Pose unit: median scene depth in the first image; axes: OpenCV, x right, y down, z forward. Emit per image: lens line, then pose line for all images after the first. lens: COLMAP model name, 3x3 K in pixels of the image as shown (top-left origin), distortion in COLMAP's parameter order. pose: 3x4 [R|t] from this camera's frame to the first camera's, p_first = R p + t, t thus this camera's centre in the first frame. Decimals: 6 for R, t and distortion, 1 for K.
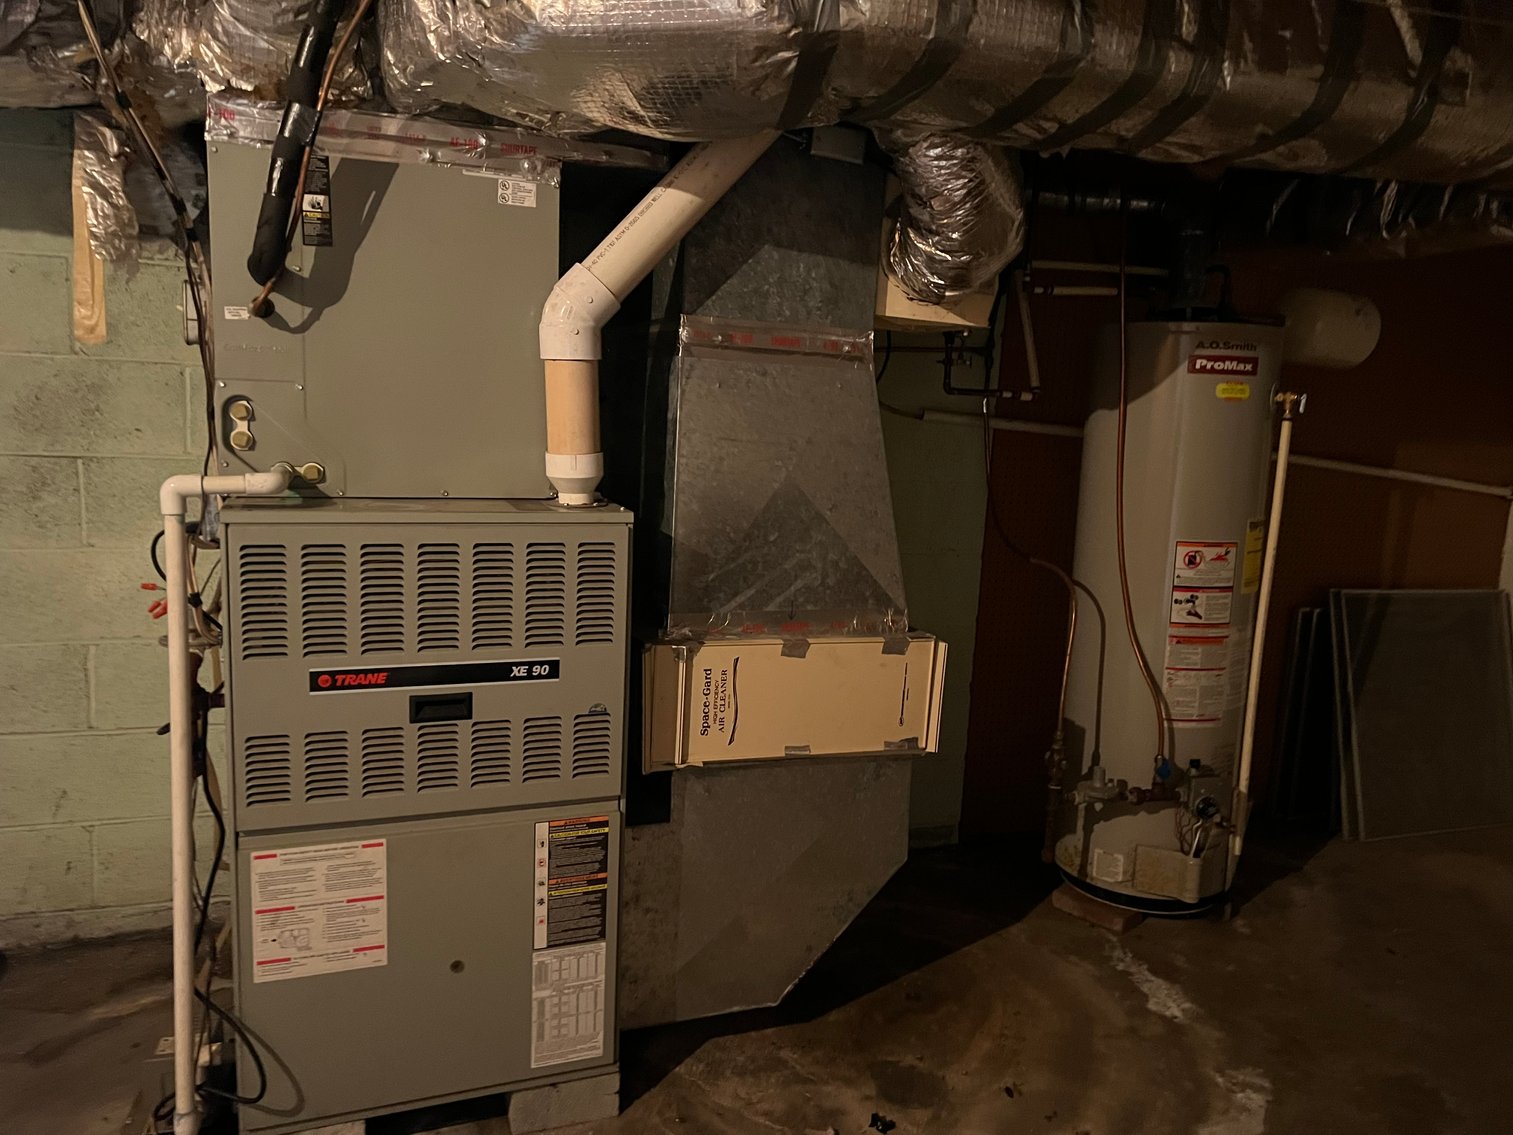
lens RADIAL K [[1139.2, 0, 758.6], [0, 1139.2, 563.3], [0, 0, 1]] dist [0.055493, -0.003142]
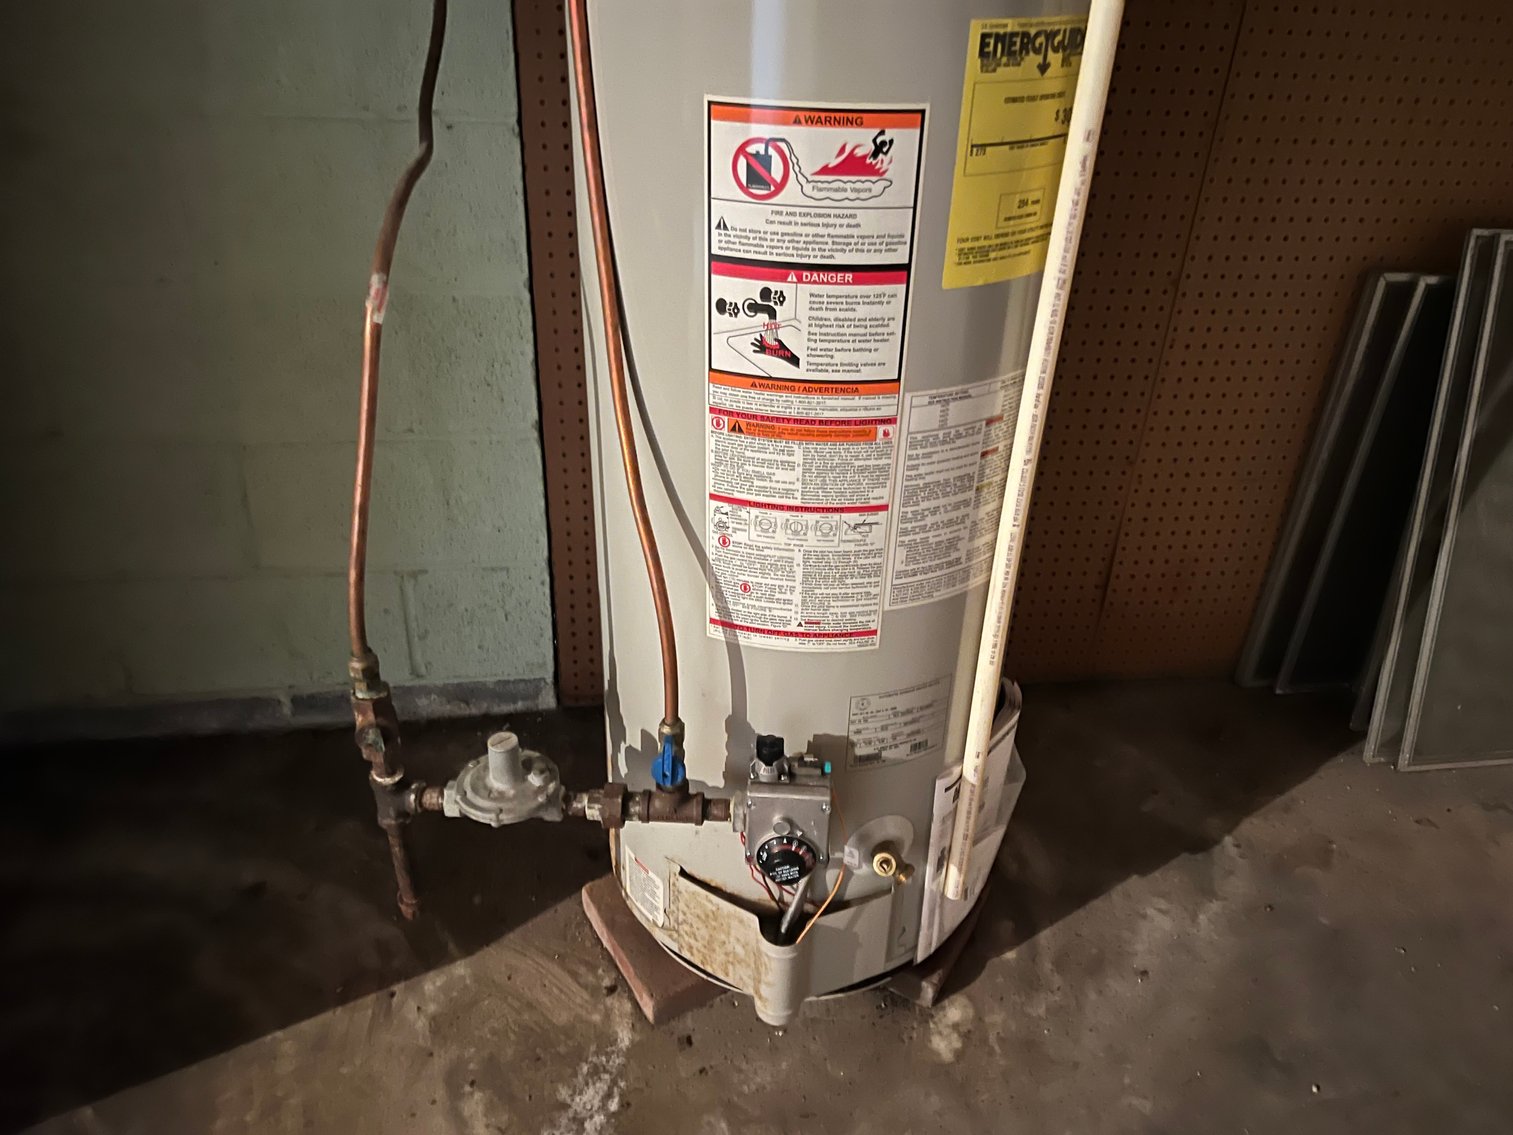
lens RADIAL K [[1139.2, 0, 753.9], [0, 1139.2, 565.9], [0, 0, 1]] dist [0.055493, -0.003142]
pose [[0.977436, 0.098346, -0.186940, 0.436881], [-0.024028, 0.931025, 0.364164, -0.015629], [0.209860, -0.351456, 0.912380, 0.680960]]
